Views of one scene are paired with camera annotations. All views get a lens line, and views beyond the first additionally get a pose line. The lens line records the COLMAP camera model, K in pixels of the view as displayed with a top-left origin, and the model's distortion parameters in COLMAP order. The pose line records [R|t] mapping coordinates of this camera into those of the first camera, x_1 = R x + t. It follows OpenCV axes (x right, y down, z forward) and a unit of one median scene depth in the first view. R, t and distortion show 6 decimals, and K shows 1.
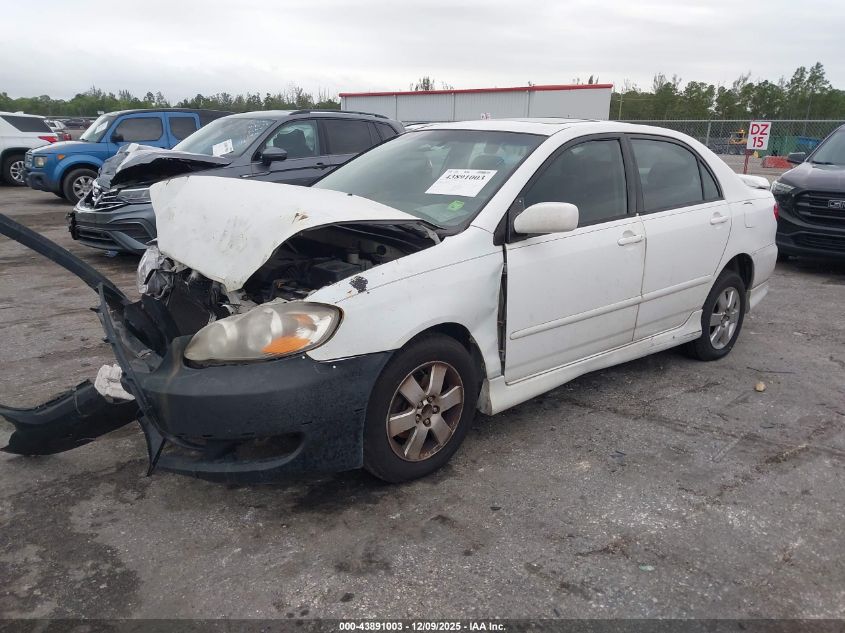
lens RADIAL K [[664.1, 0, 422.5], [0, 664.1, 316.5], [0, 0, 1]] dist [0.008500, -0.005847]
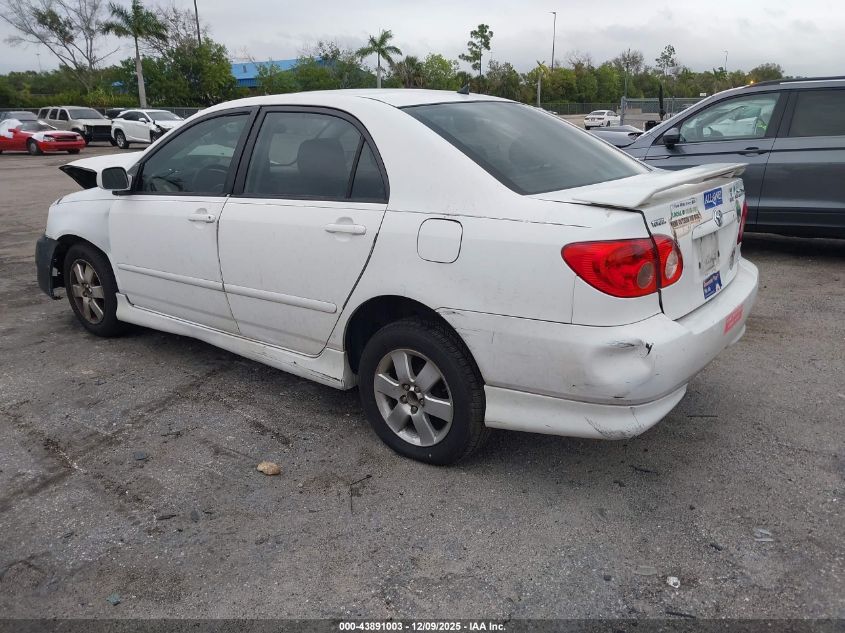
lens RADIAL K [[669.5, 0, 425.8], [0, 669.5, 316.8], [0, 0, 1]] dist [0.018158, -0.013256]
pose [[0.190022, 0.260549, -0.946576, 1.578256], [-0.248749, 0.945460, 0.210306, -0.313369], [0.949745, 0.195497, 0.244470, 1.300380]]
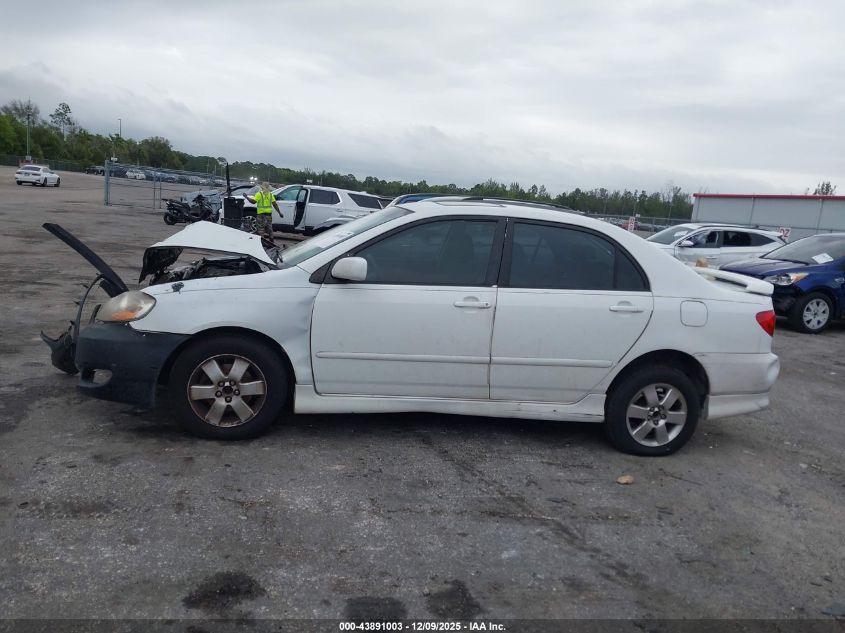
lens RADIAL K [[669.5, 0, 425.8], [0, 669.5, 316.8], [0, 0, 1]] dist [0.018158, -0.013256]
pose [[0.853765, 0.142666, -0.500730, 0.972675], [-0.209585, 0.974537, -0.079691, 0.017068], [0.476611, 0.172983, 0.861927, -0.030756]]
